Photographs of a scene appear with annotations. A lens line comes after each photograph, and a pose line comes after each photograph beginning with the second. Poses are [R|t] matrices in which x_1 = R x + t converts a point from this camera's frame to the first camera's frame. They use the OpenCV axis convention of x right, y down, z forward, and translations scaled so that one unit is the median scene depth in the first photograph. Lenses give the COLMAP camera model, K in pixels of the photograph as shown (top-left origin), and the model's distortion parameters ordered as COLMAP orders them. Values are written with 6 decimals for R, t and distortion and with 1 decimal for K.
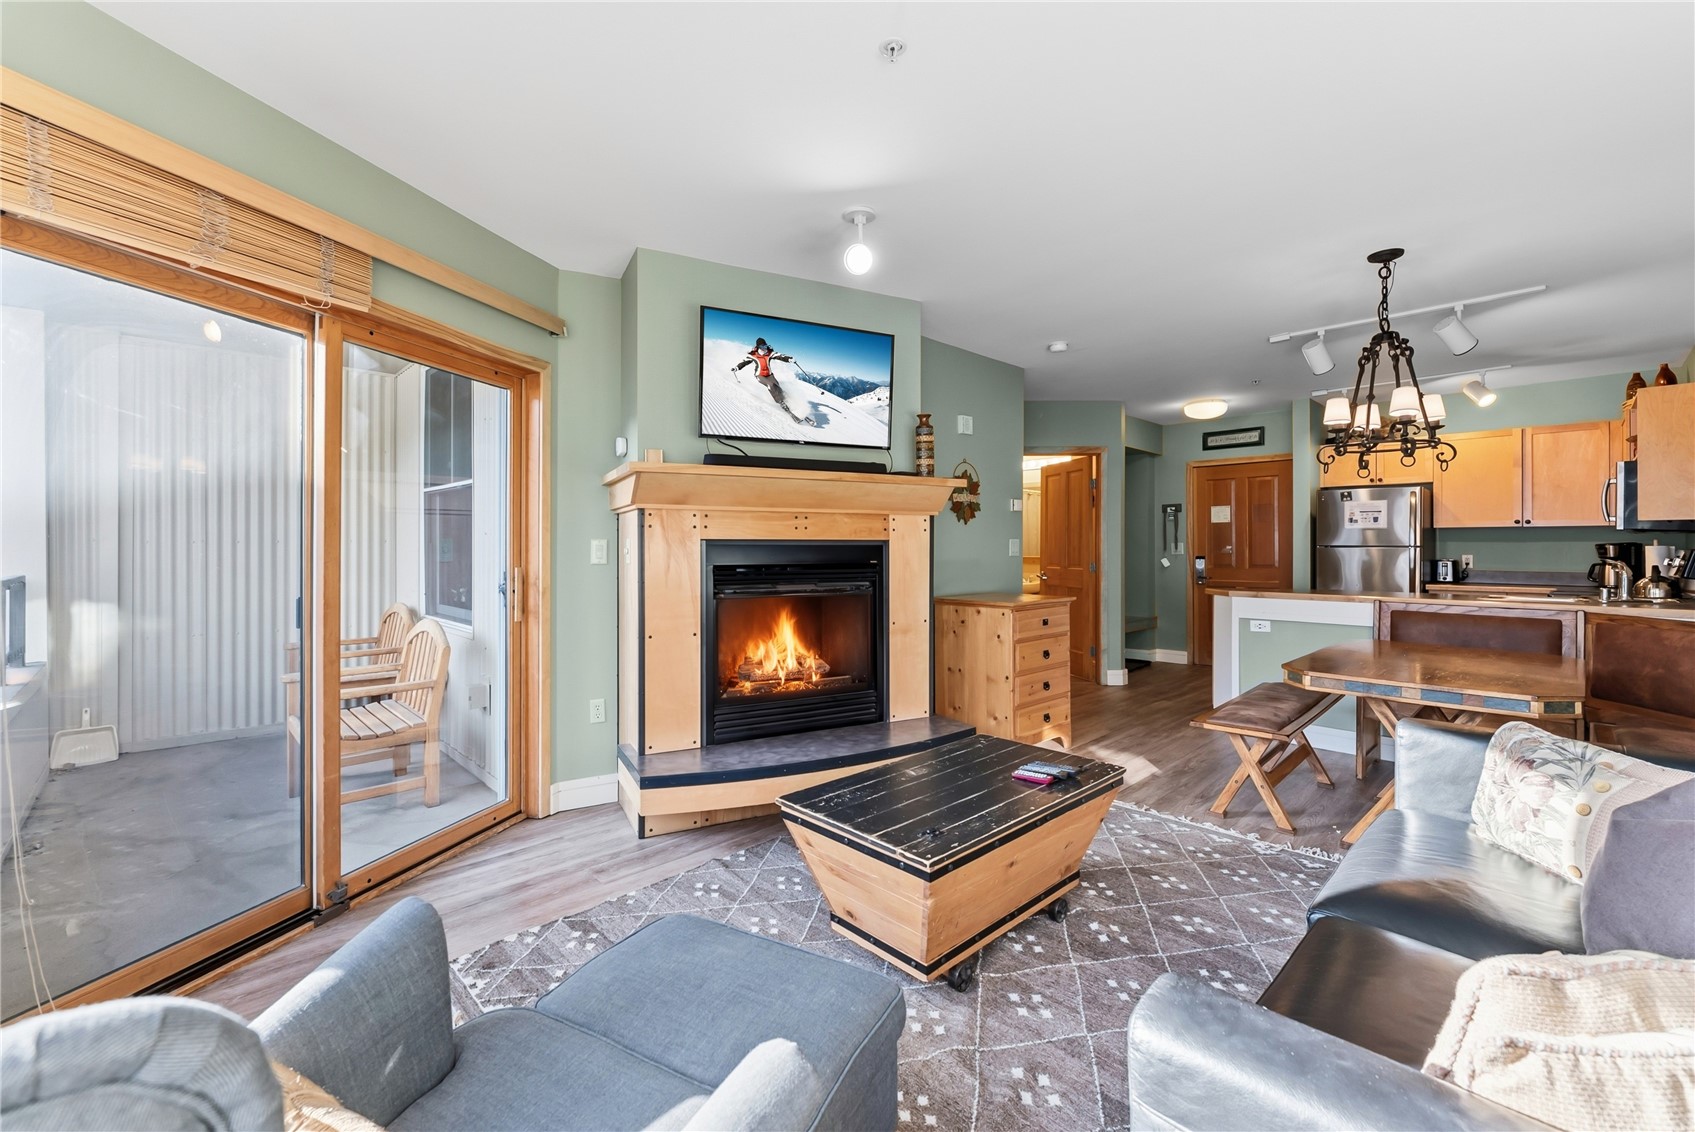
lens RADIAL K [[706.5, 0, 844.4], [0, 706.5, 547.7], [0, 0, 1]] dist [-0.000769, -0.000106]
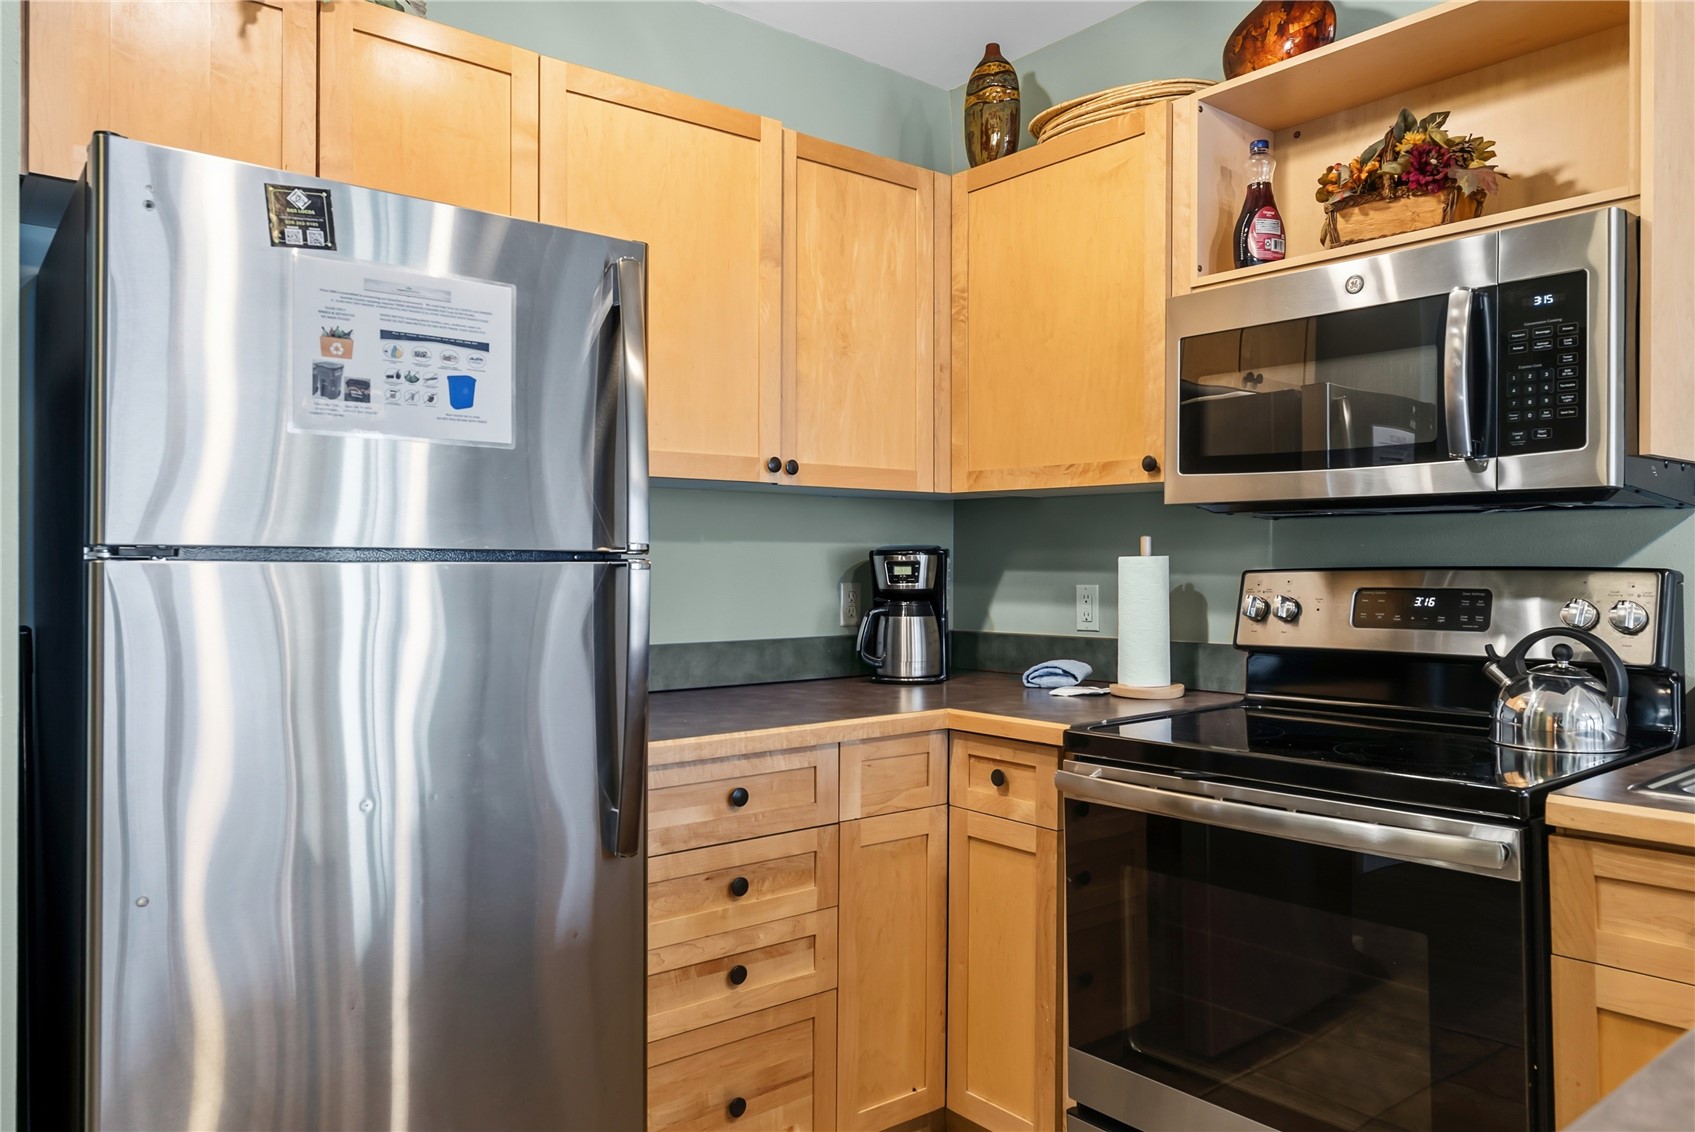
lens RADIAL K [[1153.8, 0, 845.9], [0, 1153.8, 557.6], [0, 0, 1]] dist [0.002378, -0.000488]
pose [[0.086958, 0.001505, 0.996211, 0.756843], [-0.000930, 0.999999, -0.001430, -0.001223], [-0.996212, -0.000802, 0.086960, 1.366834]]
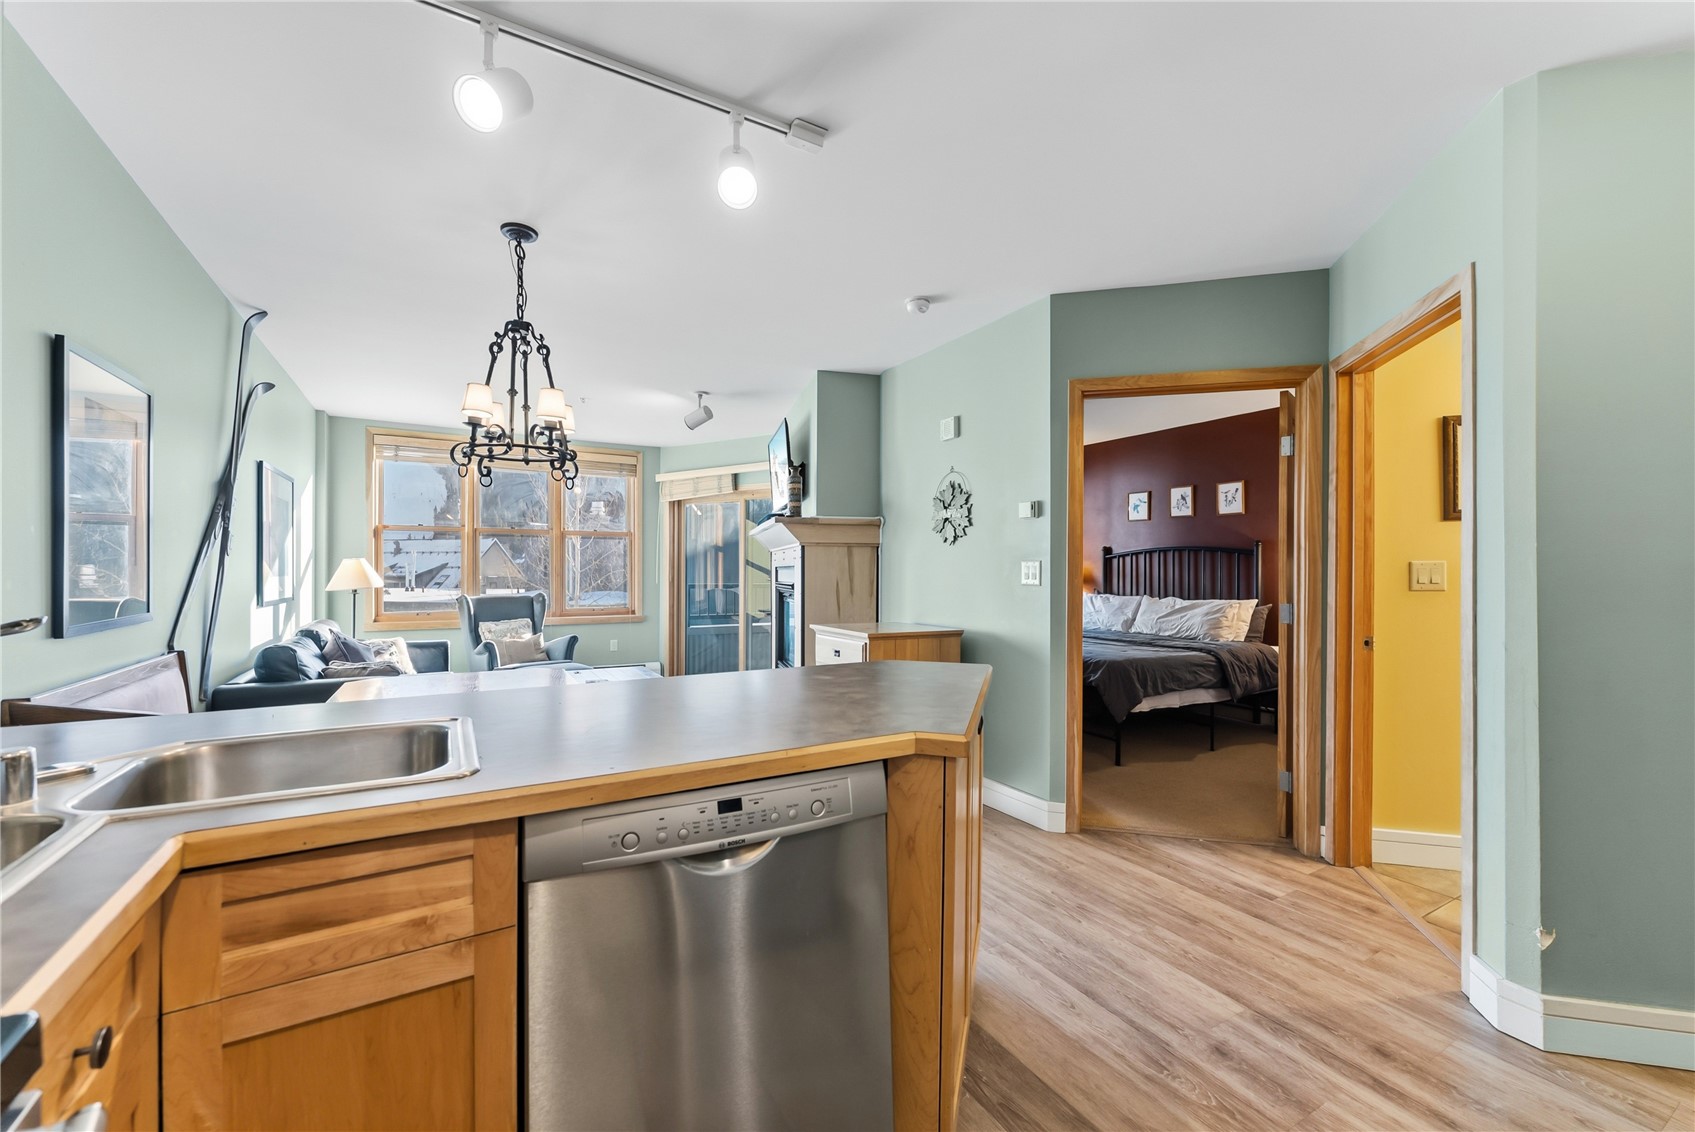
lens RADIAL K [[685.7, 0, 845.6], [0, 685.7, 573.1], [0, 0, 1]] dist [-0.000620, -0.000284]
pose [[-0.239064, 0.001381, -0.971003, 1.250675], [-0.004581, 0.999986, 0.002550, -0.000710], [0.970993, 0.005058, -0.239054, 1.338019]]
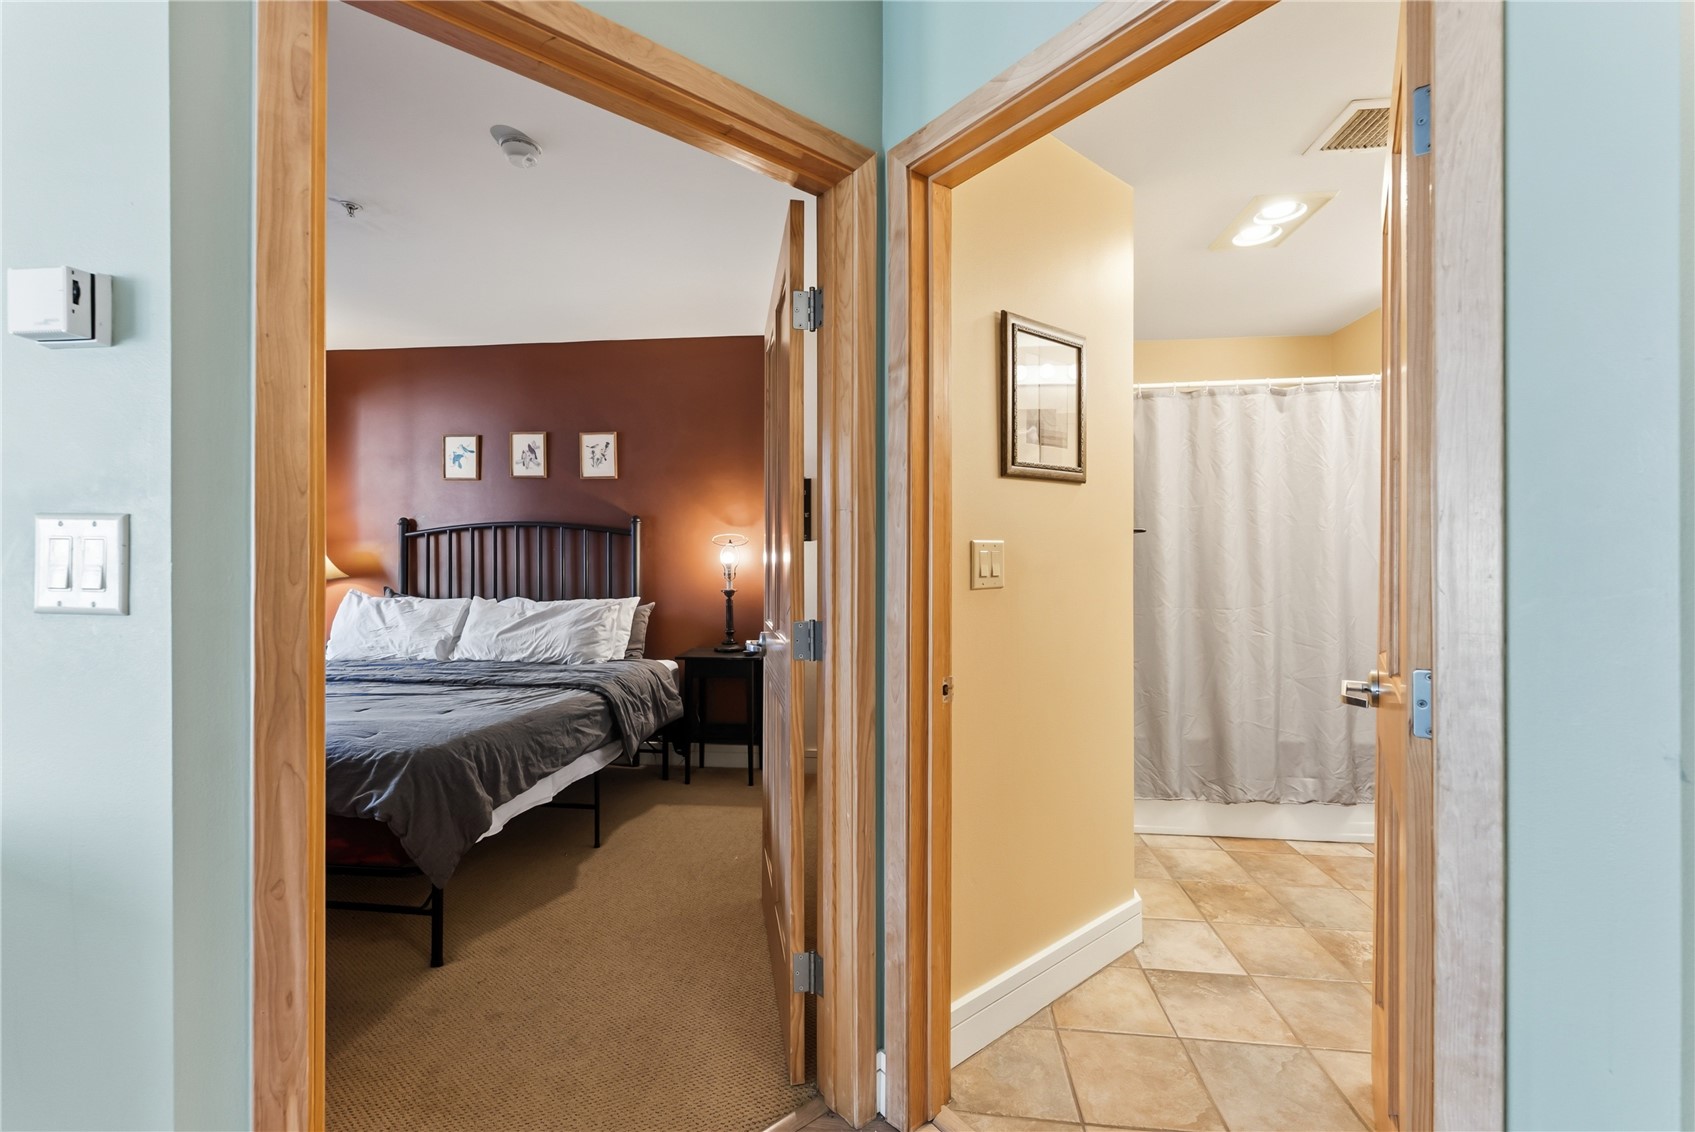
lens RADIAL K [[690.3, 0, 842.9], [0, 690.3, 557.8], [0, 0, 1]] dist [-0.000685, -0.000163]
pose [[0.635548, -0.002467, -0.772057, 0.657625], [-0.000519, 0.999993, -0.003623, -0.001116], [0.772061, 0.002703, 0.635543, 1.407498]]
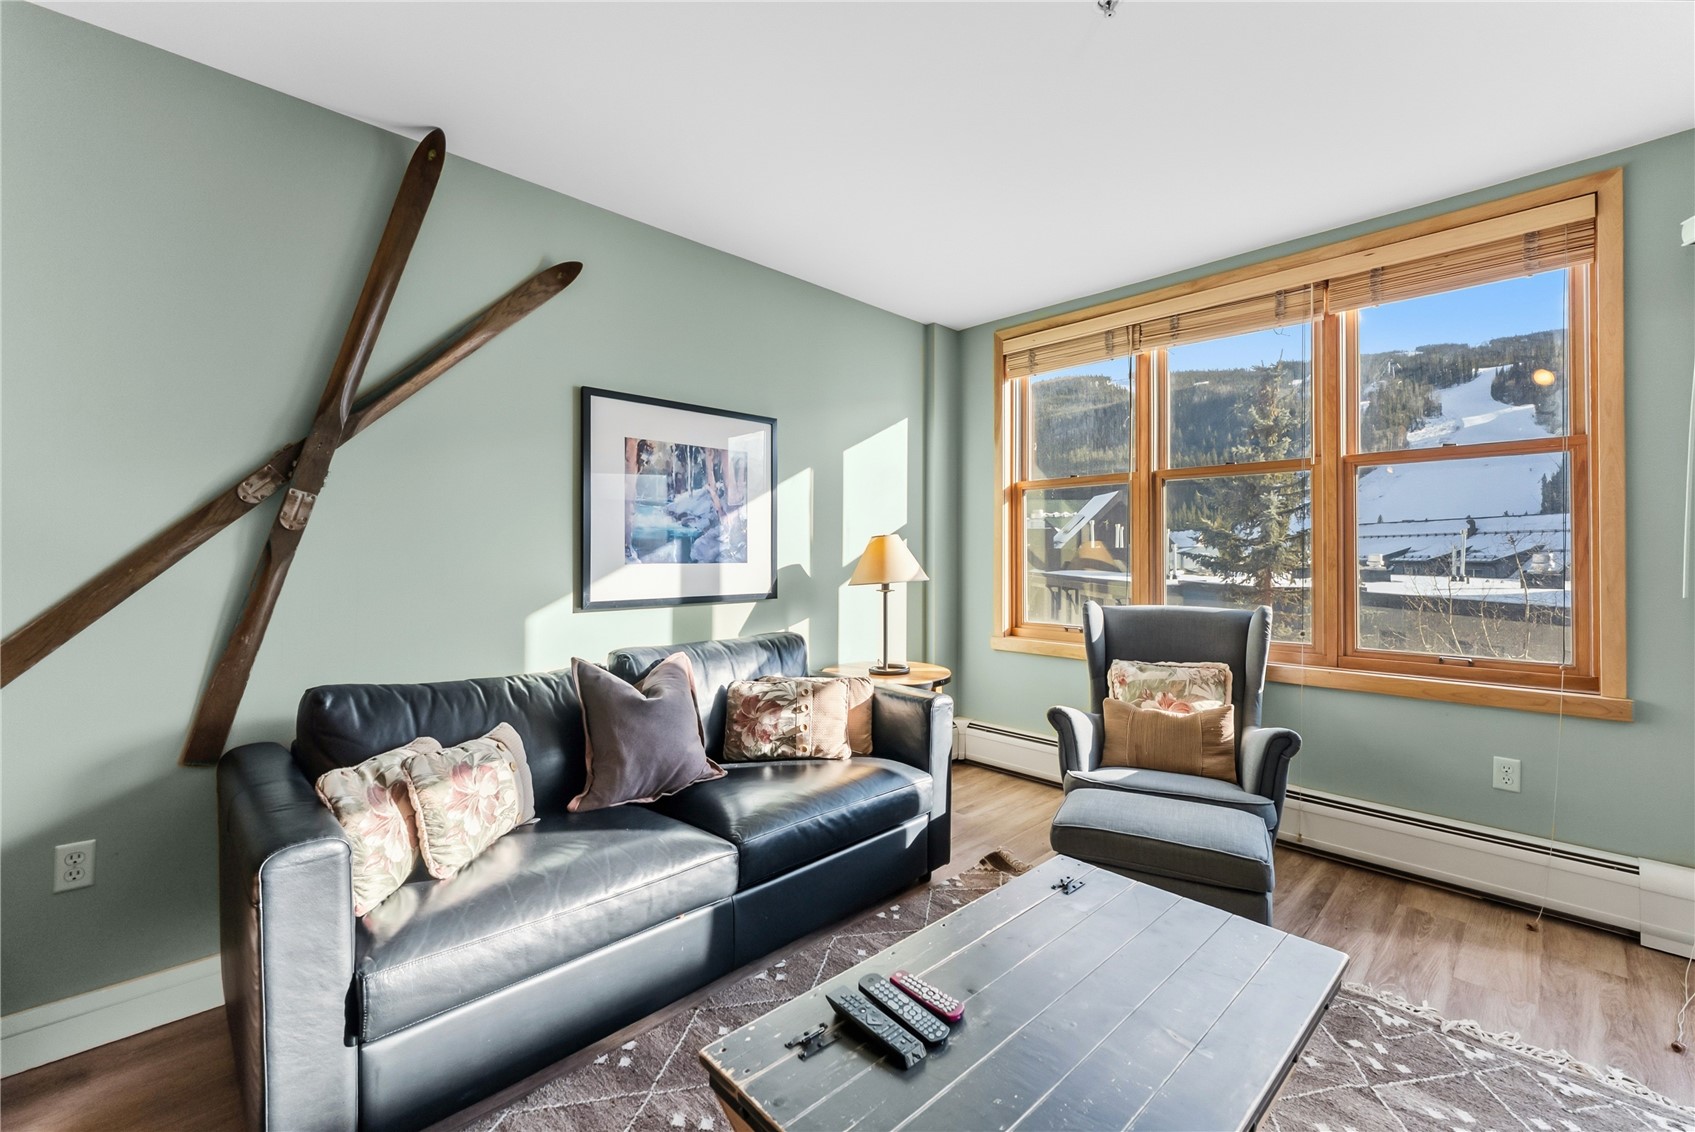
lens RADIAL K [[706.5, 0, 844.4], [0, 706.5, 547.7], [0, 0, 1]] dist [-0.000769, -0.000106]
pose [[-0.999991, -0.001528, -0.003970, 0.200845], [-0.001500, 0.999975, -0.006954, 0.000087], [0.003980, -0.006948, -0.999968, 0.931868]]
